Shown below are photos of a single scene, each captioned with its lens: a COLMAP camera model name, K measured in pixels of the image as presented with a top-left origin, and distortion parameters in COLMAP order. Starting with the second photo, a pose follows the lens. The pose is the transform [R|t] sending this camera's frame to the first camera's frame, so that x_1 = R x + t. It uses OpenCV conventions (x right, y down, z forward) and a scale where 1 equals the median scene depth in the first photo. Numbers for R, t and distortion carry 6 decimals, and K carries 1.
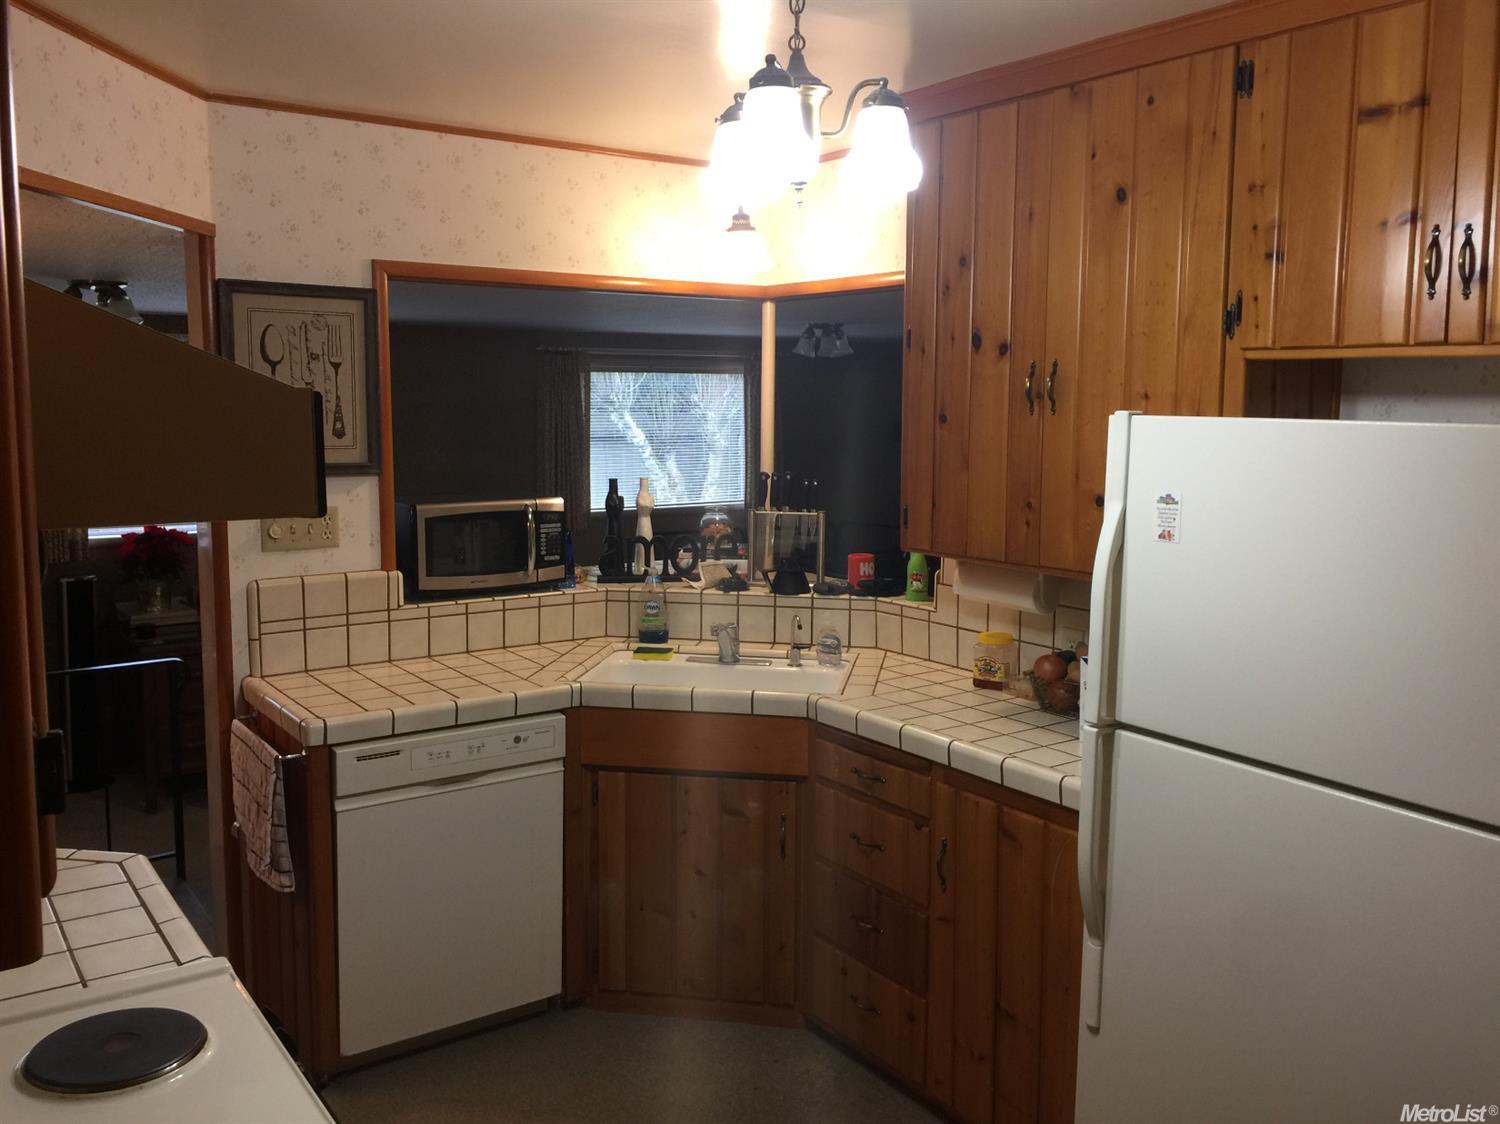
lens RADIAL K [[1277.9, 0, 754.9], [0, 1277.9, 543.4], [0, 0, 1]] dist [0.080004, -0.103745]
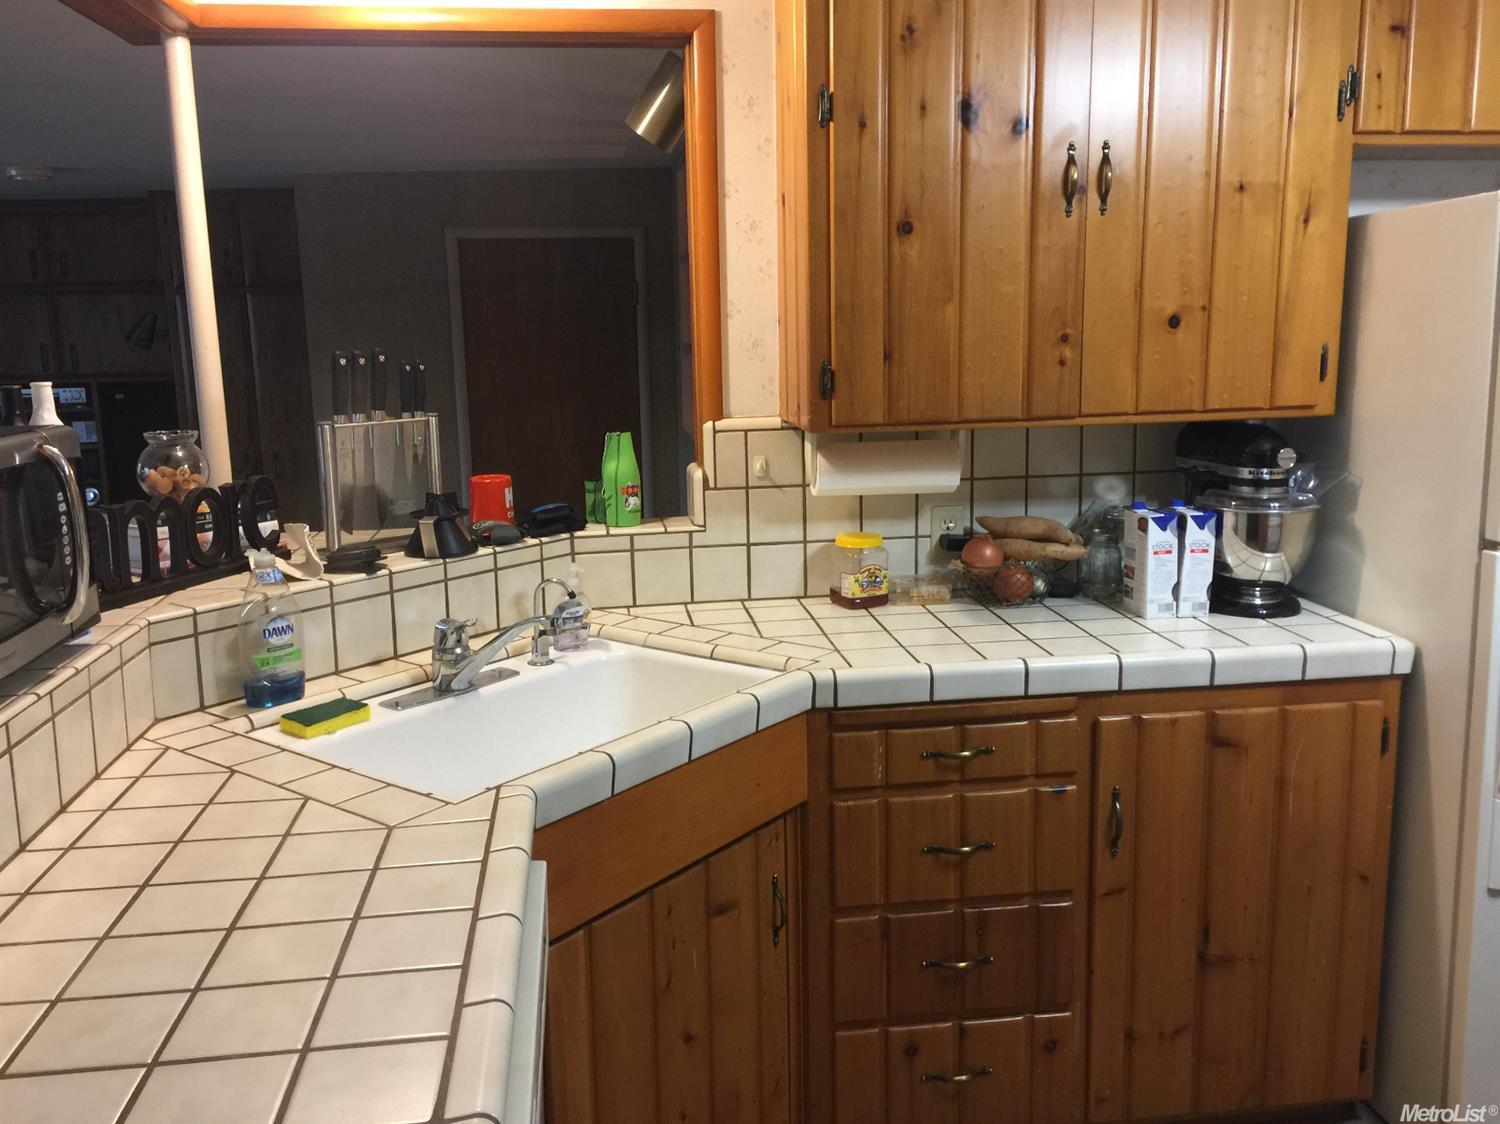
lens RADIAL K [[1277.9, 0, 754.9], [0, 1277.9, 543.4], [0, 0, 1]] dist [0.080004, -0.103745]
pose [[0.465197, -0.172859, 0.868165, -0.545888], [0.128732, 0.983533, 0.126850, -0.029395], [-0.875796, 0.052750, 0.479789, 0.777498]]
